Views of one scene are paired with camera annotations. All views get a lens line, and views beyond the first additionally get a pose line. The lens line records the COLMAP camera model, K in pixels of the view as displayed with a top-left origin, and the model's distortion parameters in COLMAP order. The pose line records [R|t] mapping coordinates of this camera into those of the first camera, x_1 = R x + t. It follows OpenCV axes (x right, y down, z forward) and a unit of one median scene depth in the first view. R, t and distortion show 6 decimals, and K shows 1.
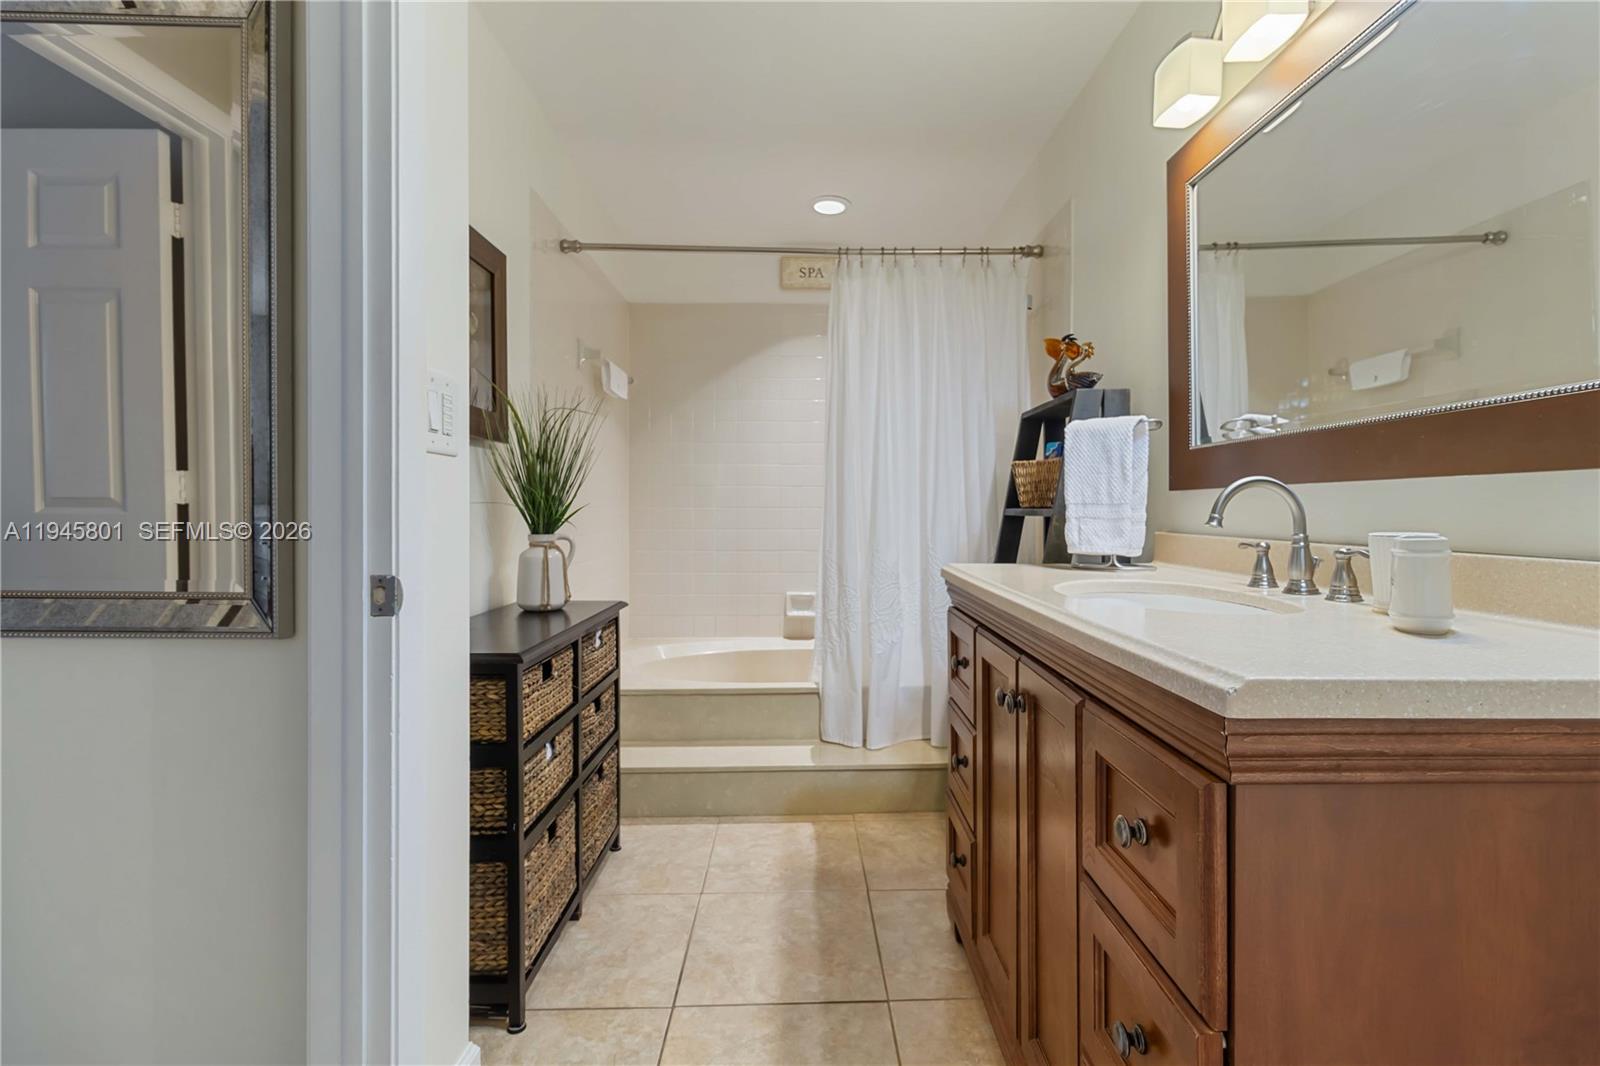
lens RADIAL K [[727.3, 0, 837.1], [0, 727.3, 516.3], [0, 0, 1]] dist [0.000442, 0.001777]
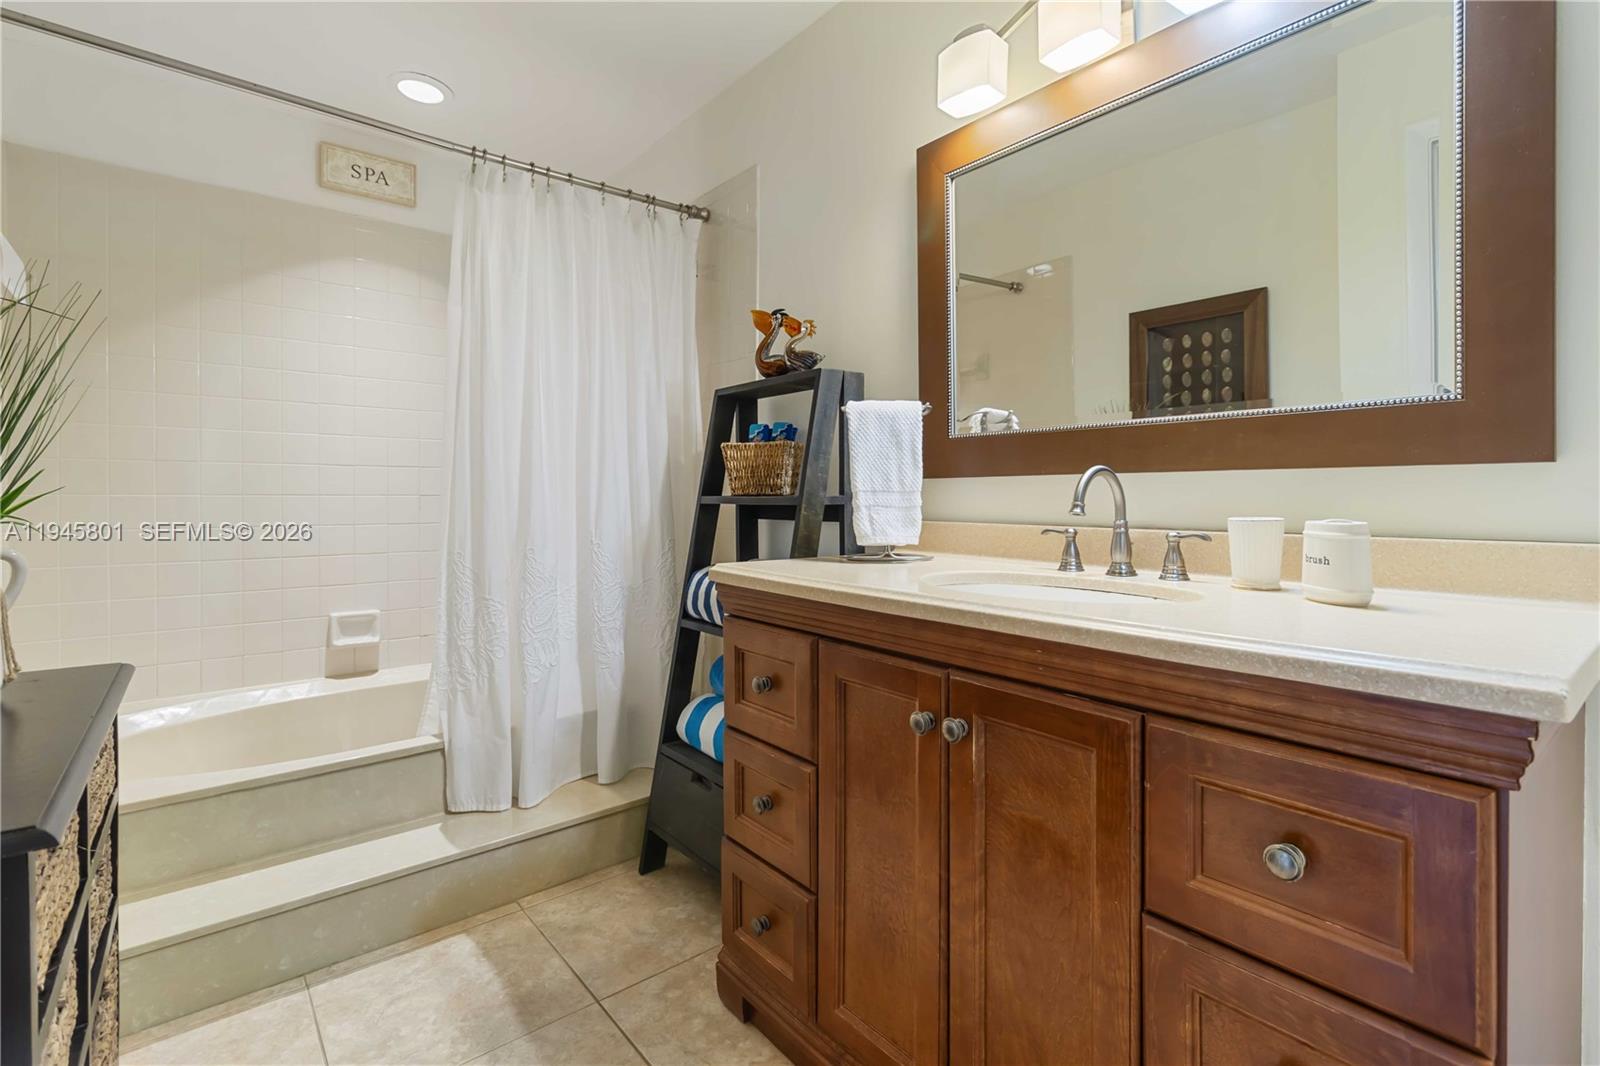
lens RADIAL K [[727.3, 0, 794.2], [0, 727.3, 503.1], [0, 0, 1]] dist [0.000442, 0.001777]
pose [[0.792345, -0.004239, 0.610059, -0.223673], [0.005192, 0.999986, 0.000205, -0.002079], [-0.610051, 0.003005, 0.792356, 0.241309]]
